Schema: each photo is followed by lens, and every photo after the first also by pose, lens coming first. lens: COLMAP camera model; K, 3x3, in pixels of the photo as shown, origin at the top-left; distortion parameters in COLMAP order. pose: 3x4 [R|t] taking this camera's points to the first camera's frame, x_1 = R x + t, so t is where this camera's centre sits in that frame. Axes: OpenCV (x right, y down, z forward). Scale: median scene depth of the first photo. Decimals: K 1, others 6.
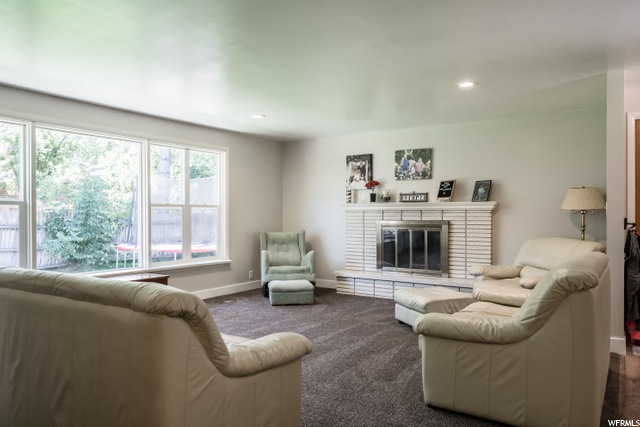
lens RADIAL K [[459.2, 0, 320.7], [0, 459.2, 214.4], [0, 0, 1]] dist [-0.000207, 0.000064]
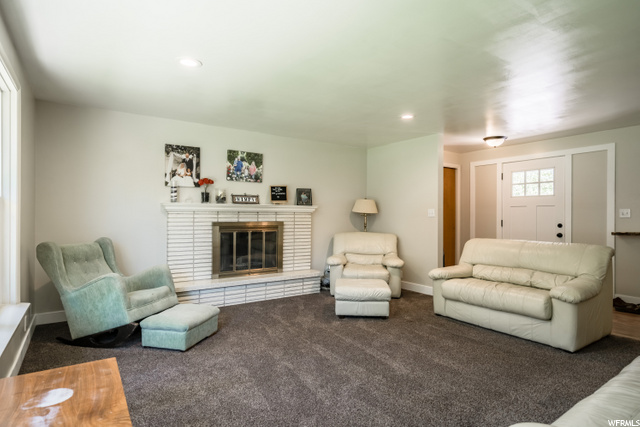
lens RADIAL K [[350.4, 0, 320.3], [0, 350.4, 215.0], [0, 0, 1]] dist [-0.005580, -0.000005]
pose [[0.366498, 0.003234, 0.930413, -0.458501], [-0.004716, 0.999988, -0.001618, -0.001569], [-0.930407, -0.003794, 0.366508, 0.562266]]
